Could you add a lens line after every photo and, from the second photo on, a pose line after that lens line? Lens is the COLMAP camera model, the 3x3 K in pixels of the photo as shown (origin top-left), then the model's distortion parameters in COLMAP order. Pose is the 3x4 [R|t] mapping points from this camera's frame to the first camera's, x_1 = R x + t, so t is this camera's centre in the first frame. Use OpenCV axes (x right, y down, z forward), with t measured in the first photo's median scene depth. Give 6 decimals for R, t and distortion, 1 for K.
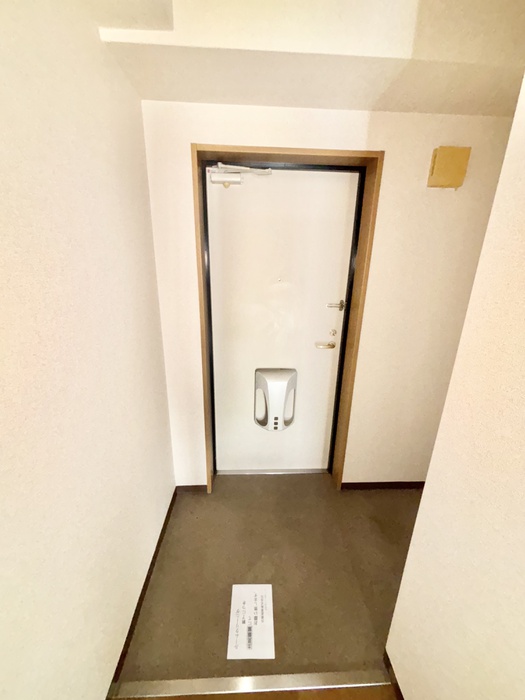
lens RADIAL K [[279.9, 0, 262.5], [0, 279.9, 350.0], [0, 0, 1]] dist [0.001862, -0.000286]
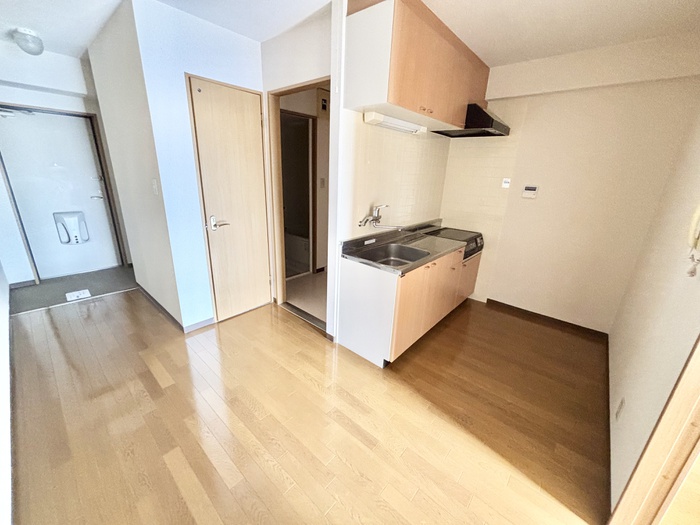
lens RADIAL K [[279.9, 0, 350.0], [0, 279.9, 262.5], [0, 0, 1]] dist [0.001862, -0.000286]
pose [[0.697139, -0.223692, 0.681145, 0.009213], [0.197591, 0.973231, 0.117384, 0.571256], [-0.689170, 0.052755, 0.722677, -1.755149]]
